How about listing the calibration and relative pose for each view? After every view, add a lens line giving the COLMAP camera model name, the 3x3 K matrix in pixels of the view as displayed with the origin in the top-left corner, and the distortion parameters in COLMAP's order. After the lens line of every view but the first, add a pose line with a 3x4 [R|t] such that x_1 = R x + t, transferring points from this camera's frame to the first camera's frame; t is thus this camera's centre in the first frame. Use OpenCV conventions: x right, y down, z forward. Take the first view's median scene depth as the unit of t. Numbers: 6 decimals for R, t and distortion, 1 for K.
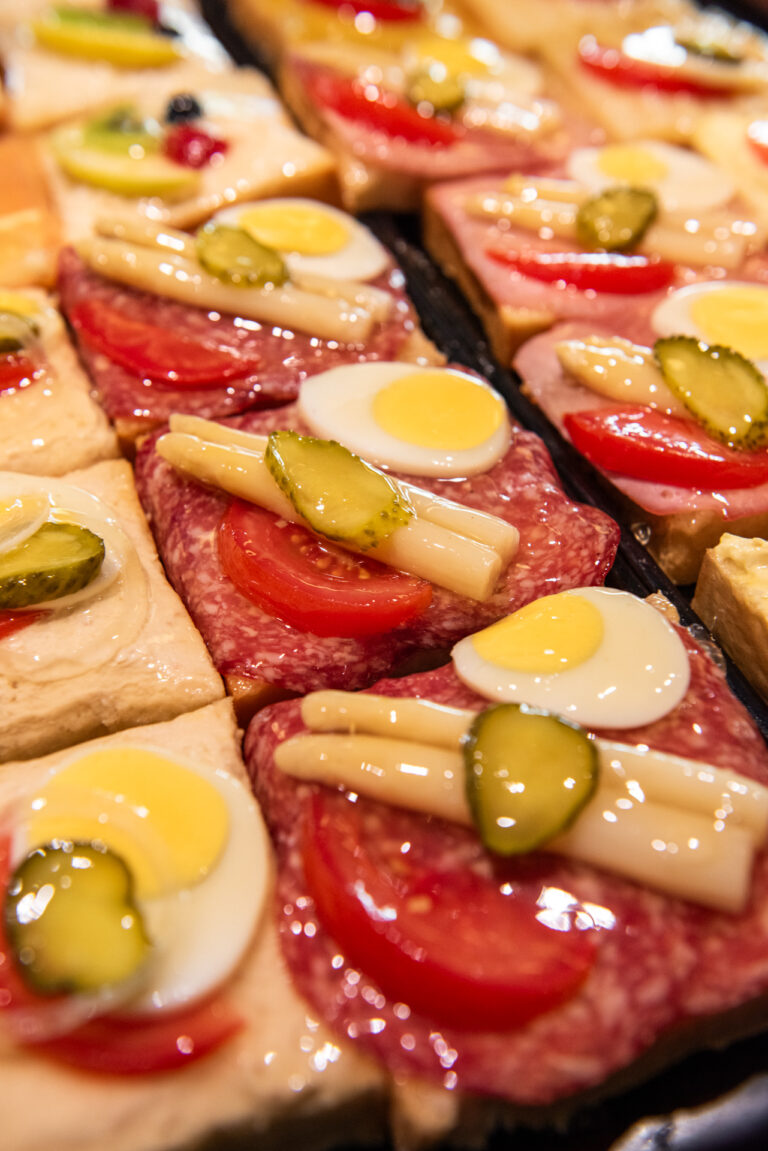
lens RADIAL K [[1352.2, 0, 384.8], [0, 1352.2, 574.8], [0, 0, 1]] dist [0.039592, 0.000000]
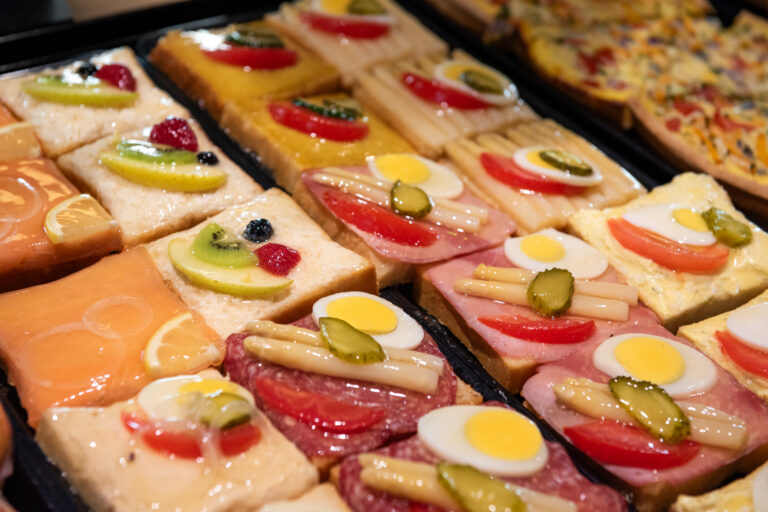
lens RADIAL K [[1557.3, 0, 384.0], [0, 1557.3, 256.3], [0, 0, 1]] dist [0.078286, 0.000000]
pose [[0.961797, -0.067753, 0.265249, -0.561468], [0.099006, 0.989395, -0.106275, -0.136798], [-0.255236, 0.128476, 0.958305, -0.812105]]
